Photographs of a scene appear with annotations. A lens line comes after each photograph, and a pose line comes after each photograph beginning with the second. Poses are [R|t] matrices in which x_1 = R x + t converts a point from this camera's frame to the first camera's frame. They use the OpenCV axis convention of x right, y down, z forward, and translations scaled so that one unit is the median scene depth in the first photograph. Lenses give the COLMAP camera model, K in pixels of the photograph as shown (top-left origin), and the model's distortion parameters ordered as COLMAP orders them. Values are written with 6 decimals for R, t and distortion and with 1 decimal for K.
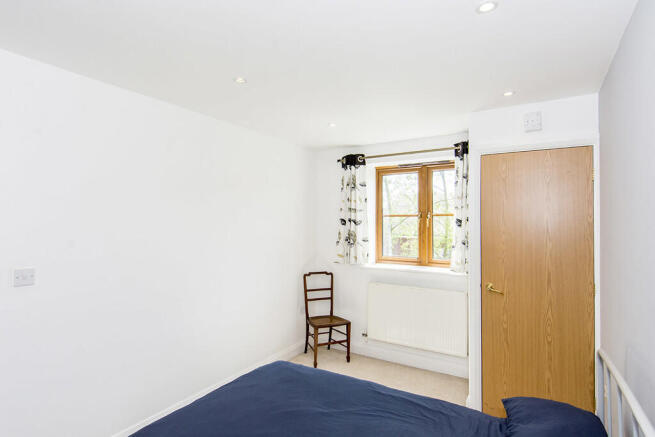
lens RADIAL K [[344.4, 0, 327.8], [0, 344.4, 218.6], [0, 0, 1]] dist [0.017752, -0.009040]
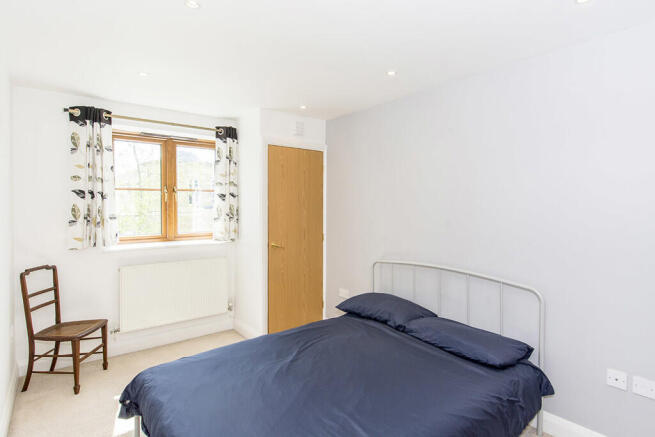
lens RADIAL K [[344.4, 0, 326.4], [0, 344.4, 207.9], [0, 0, 1]] dist [0.017752, -0.009040]
pose [[0.356457, -0.014145, 0.934205, -0.479709], [-0.013582, 0.999701, 0.020319, 0.016428], [-0.934213, -0.019931, 0.356158, 0.233657]]
